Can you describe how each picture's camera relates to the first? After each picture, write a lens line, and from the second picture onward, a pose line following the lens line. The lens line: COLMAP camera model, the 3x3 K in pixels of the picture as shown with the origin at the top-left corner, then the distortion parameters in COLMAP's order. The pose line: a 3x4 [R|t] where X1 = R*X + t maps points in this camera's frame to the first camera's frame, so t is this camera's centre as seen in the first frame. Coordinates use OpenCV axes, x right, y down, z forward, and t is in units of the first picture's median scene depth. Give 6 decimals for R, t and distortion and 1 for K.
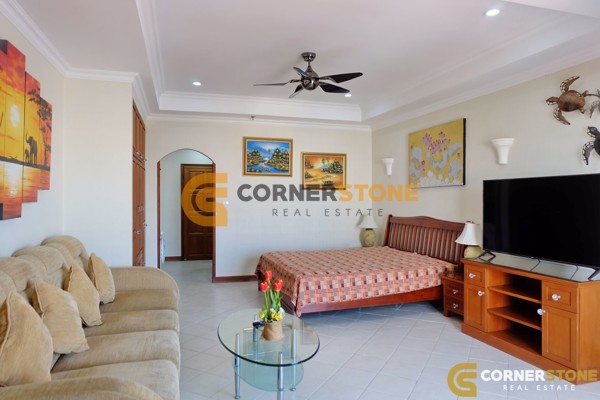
lens RADIAL K [[410.7, 0, 308.6], [0, 410.7, 198.8], [0, 0, 1]] dist [-0.005386, 0.032443]
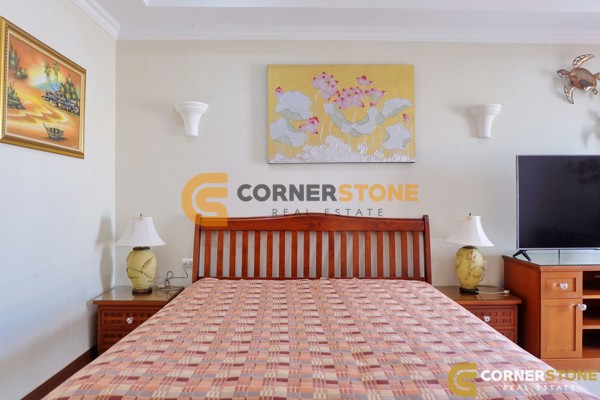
lens RADIAL K [[428.0, 0, 302.8], [0, 428.0, 199.7], [0, 0, 1]] dist [-0.065049, 0.076138]
pose [[0.291755, 0.007794, 0.956461, -0.320847], [0.004727, 0.999943, -0.009591, 0.031314], [-0.956481, 0.007320, 0.291701, 0.900451]]
